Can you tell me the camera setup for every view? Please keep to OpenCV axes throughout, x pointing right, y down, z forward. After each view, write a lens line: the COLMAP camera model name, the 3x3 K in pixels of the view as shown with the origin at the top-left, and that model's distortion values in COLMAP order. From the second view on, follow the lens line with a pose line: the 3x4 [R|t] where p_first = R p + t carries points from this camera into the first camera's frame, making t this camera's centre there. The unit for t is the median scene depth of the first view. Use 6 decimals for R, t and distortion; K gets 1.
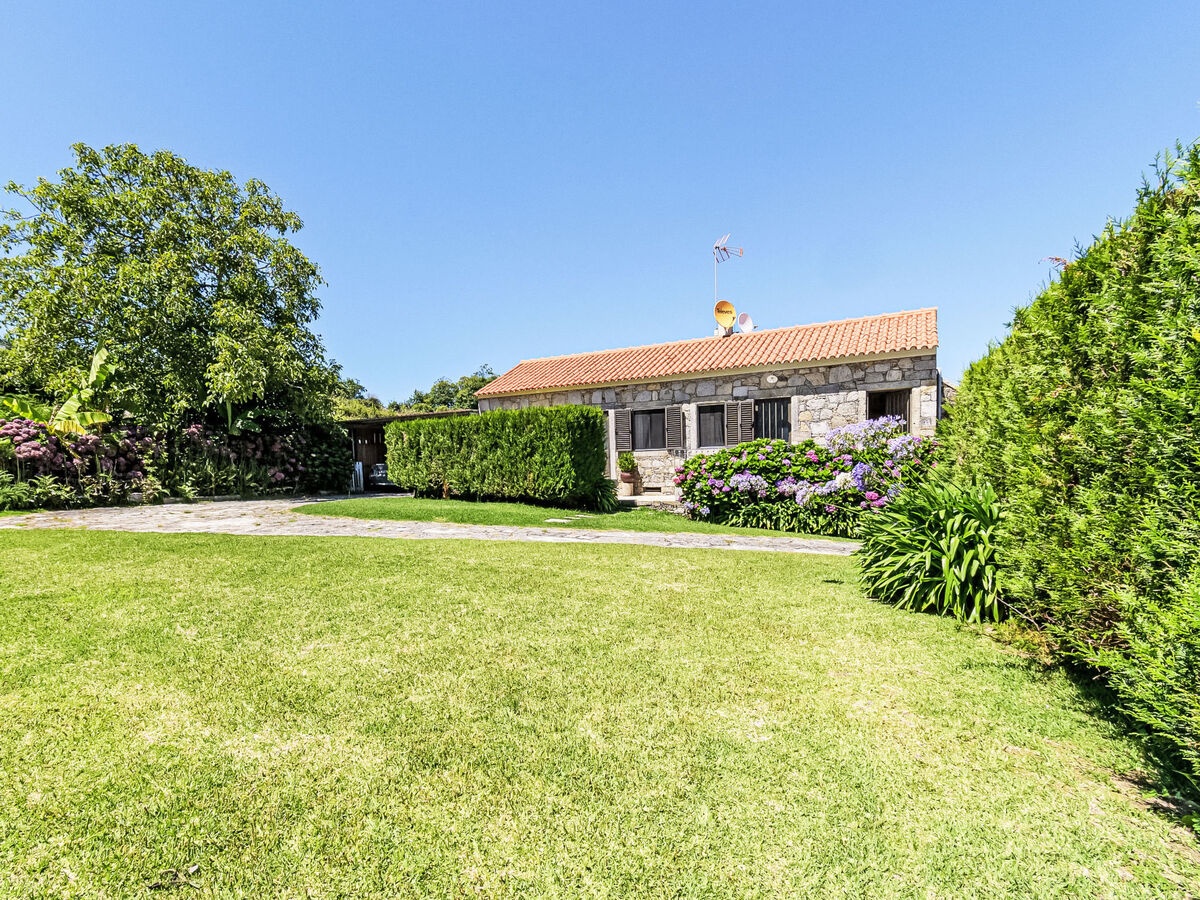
lens RADIAL K [[581.8, 0, 564.6], [0, 581.8, 473.8], [0, 0, 1]] dist [0.001683, 0.000442]
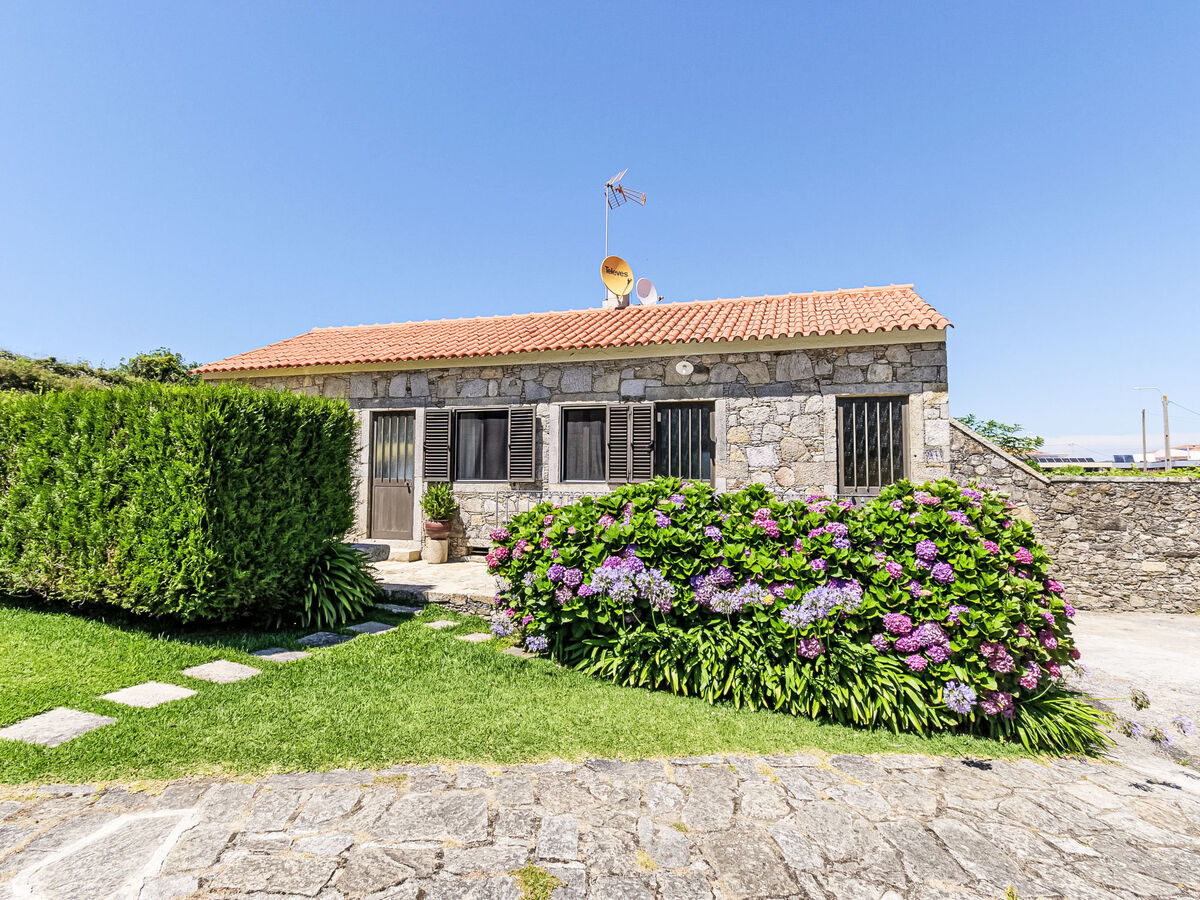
lens RADIAL K [[583.1, 0, 602.4], [0, 583.1, 401.4], [0, 0, 1]] dist [-0.001248, 0.000154]
pose [[0.977827, 0.055043, 0.202049, 0.178673], [-0.026674, 0.989716, -0.140535, -0.051618], [-0.207707, 0.132029, 0.969240, 0.507923]]
